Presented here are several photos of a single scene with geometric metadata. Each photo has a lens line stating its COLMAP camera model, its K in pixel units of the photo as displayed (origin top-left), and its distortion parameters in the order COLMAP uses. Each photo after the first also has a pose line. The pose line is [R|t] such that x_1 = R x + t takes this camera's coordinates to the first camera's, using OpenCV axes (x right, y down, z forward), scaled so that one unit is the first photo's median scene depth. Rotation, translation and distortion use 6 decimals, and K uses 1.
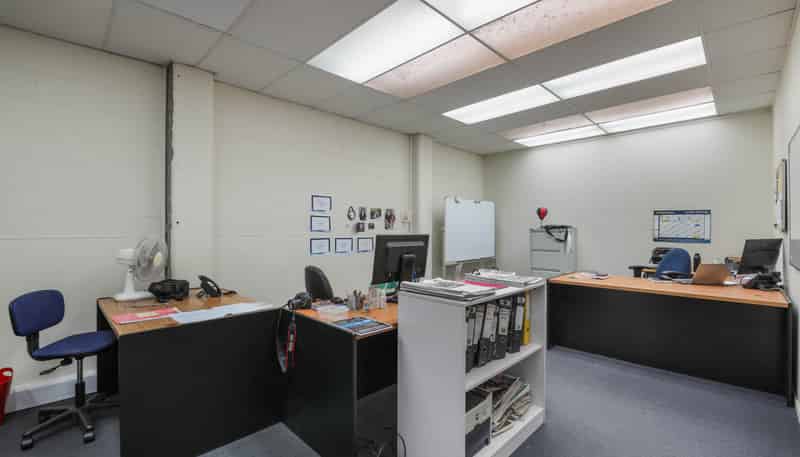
lens RADIAL K [[348.4, 0, 400.1], [0, 348.4, 228.5], [0, 0, 1]] dist [-0.004463, -0.000736]
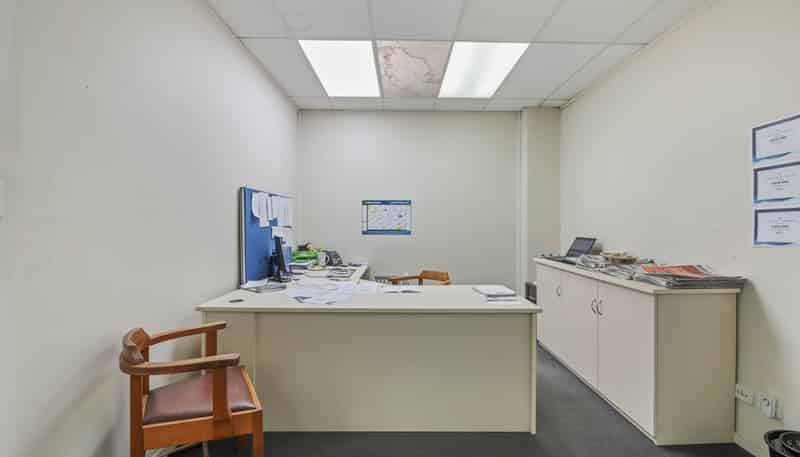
lens RADIAL K [[348.4, 0, 400.8], [0, 348.4, 227.0], [0, 0, 1]] dist [-0.004463, -0.000736]
pose [[0.704052, -0.012121, 0.710045, 0.172608], [0.009136, 0.999926, 0.008010, 0.012021], [-0.710090, 0.000848, 0.704111, 0.316394]]
